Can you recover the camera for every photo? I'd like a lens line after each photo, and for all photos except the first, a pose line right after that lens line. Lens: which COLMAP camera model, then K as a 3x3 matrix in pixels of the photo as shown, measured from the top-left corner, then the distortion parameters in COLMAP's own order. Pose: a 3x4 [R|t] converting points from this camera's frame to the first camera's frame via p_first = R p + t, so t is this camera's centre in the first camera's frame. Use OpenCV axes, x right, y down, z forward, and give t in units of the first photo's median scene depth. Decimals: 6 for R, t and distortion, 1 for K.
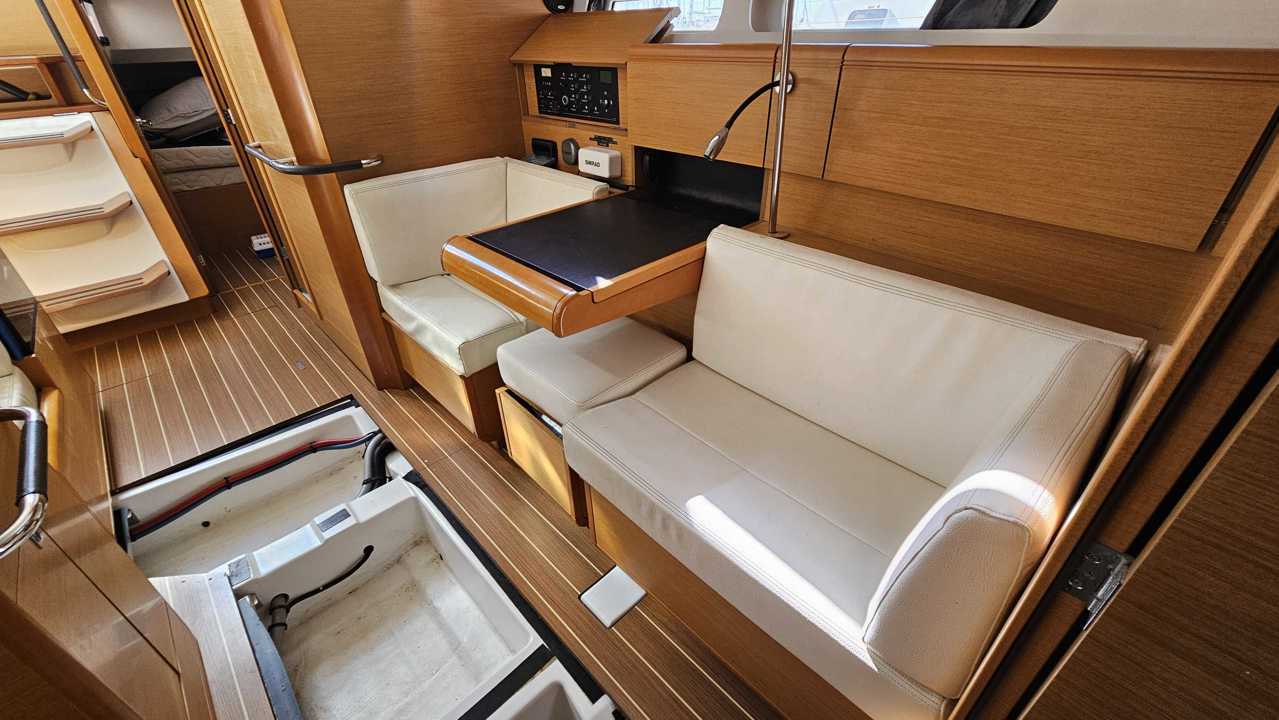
lens RADIAL K [[526.4, 0, 638.4], [0, 526.4, 359.5], [0, 0, 1]] dist [-0.002968, 0.000245]
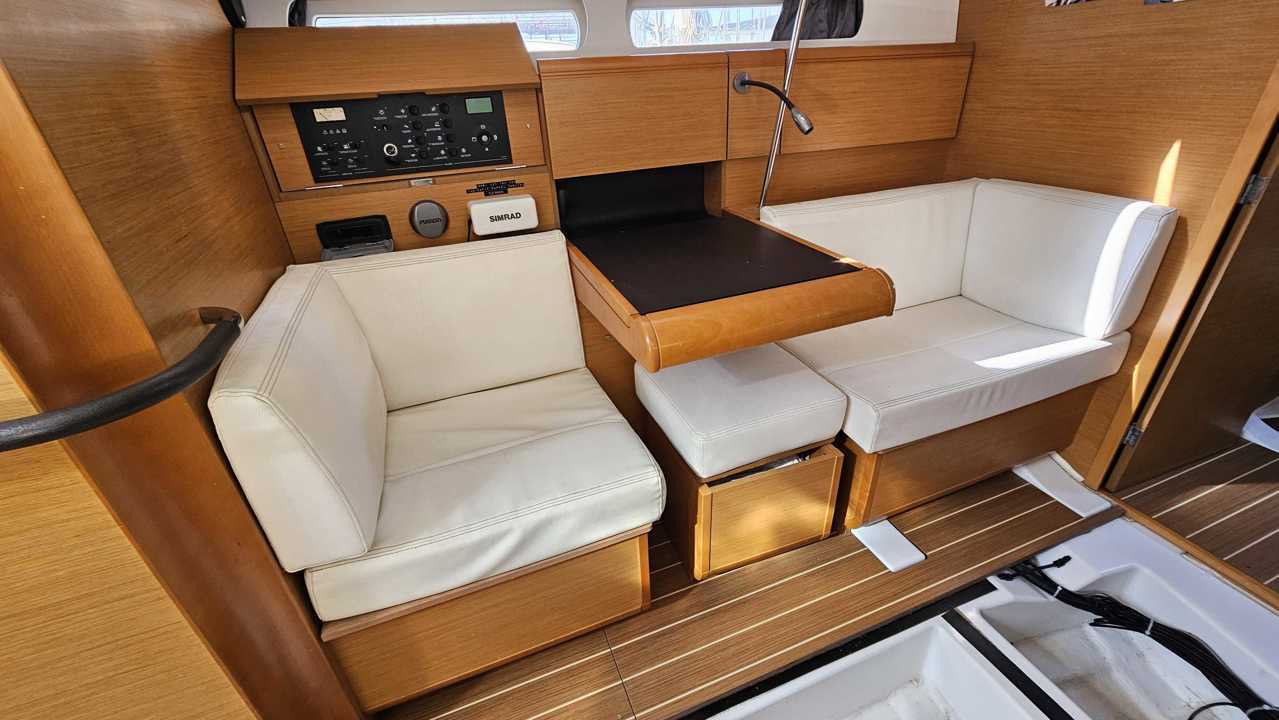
lens RADIAL K [[526.4, 0, 640.1], [0, 526.4, 358.1], [0, 0, 1]] dist [-0.002968, 0.000245]
pose [[0.381709, -0.439264, 0.813232, -0.703953], [0.523913, 0.827678, 0.201157, -0.255345], [-0.761455, 0.349279, 0.546068, 0.512339]]
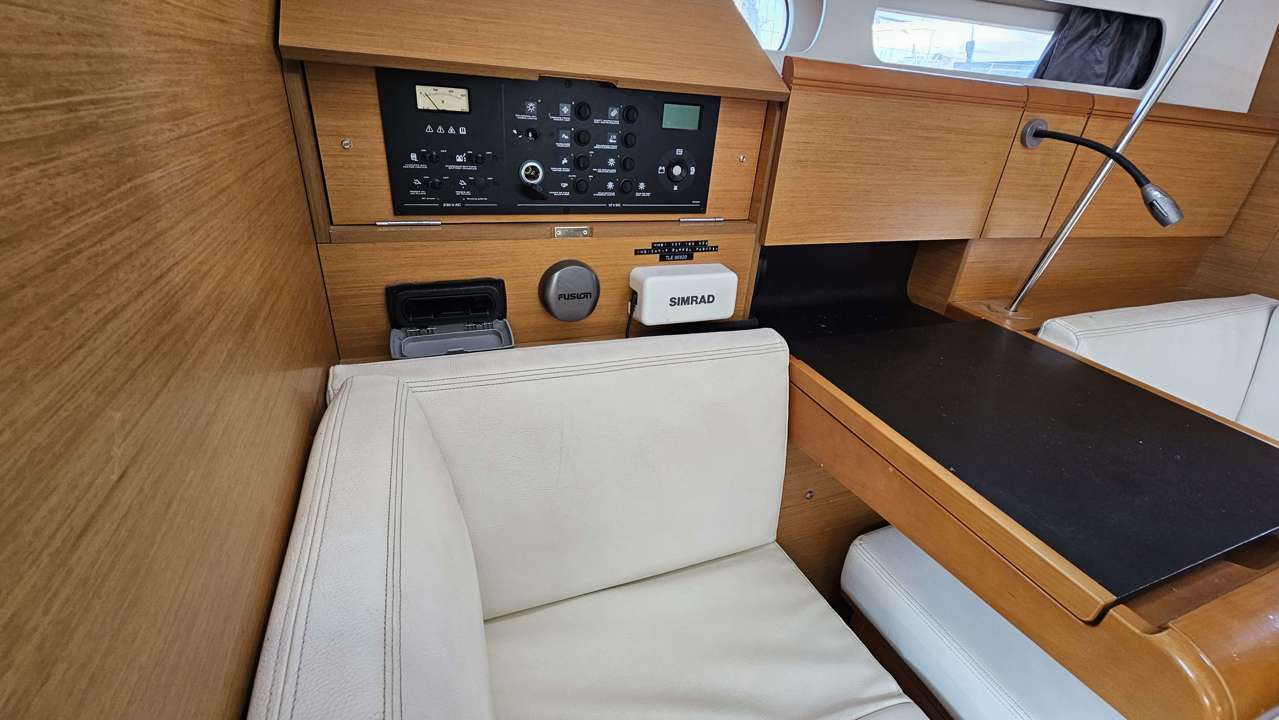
lens RADIAL K [[526.4, 0, 639.8], [0, 526.4, 357.1], [0, 0, 1]] dist [-0.002968, 0.000245]
pose [[0.371417, -0.372507, 0.850463, -0.506893], [0.423297, 0.883190, 0.201978, -0.437455], [-0.826359, 0.284980, 0.485713, 0.823249]]
